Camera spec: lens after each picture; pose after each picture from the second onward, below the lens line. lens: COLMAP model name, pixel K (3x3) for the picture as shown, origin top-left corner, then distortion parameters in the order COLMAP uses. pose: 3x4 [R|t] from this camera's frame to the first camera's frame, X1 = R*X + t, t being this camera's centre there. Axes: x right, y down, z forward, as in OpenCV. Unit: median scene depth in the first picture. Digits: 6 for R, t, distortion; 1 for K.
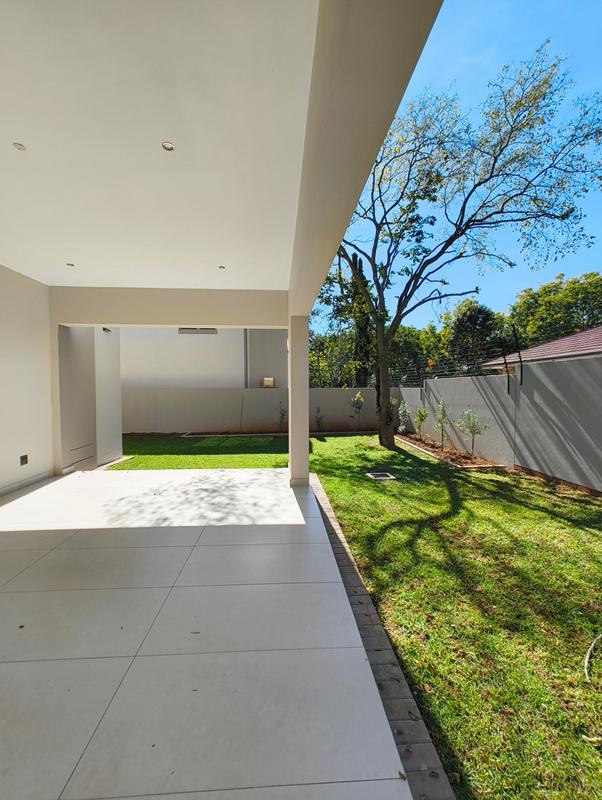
lens RADIAL K [[329.2, 0, 295.9], [0, 329.2, 399.9], [0, 0, 1]] dist [0.001093, 0.000196]
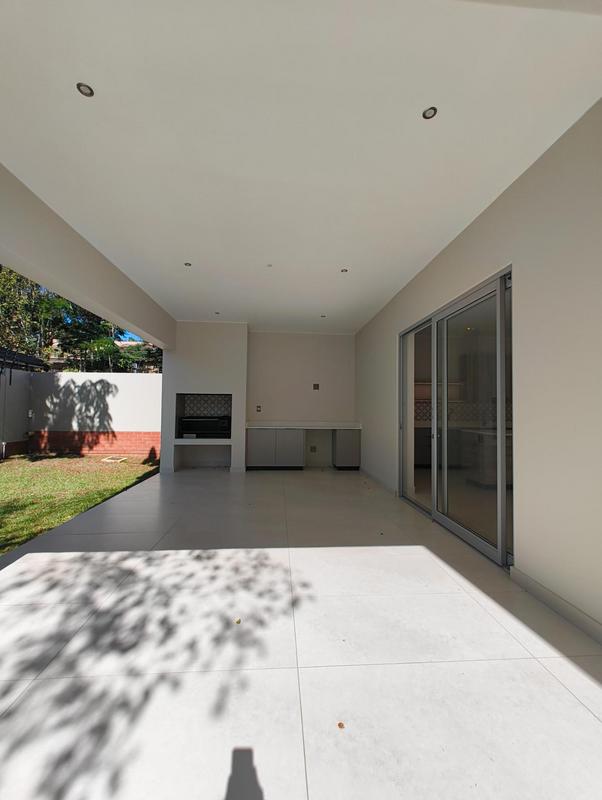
lens RADIAL K [[329.2, 0, 295.9], [0, 329.2, 399.9], [0, 0, 1]] dist [0.001093, 0.000196]
pose [[-0.999949, 0.005164, -0.008687, -0.559214], [0.005130, 0.999979, 0.003931, -0.018518], [0.008707, 0.003886, -0.999955, 1.600220]]
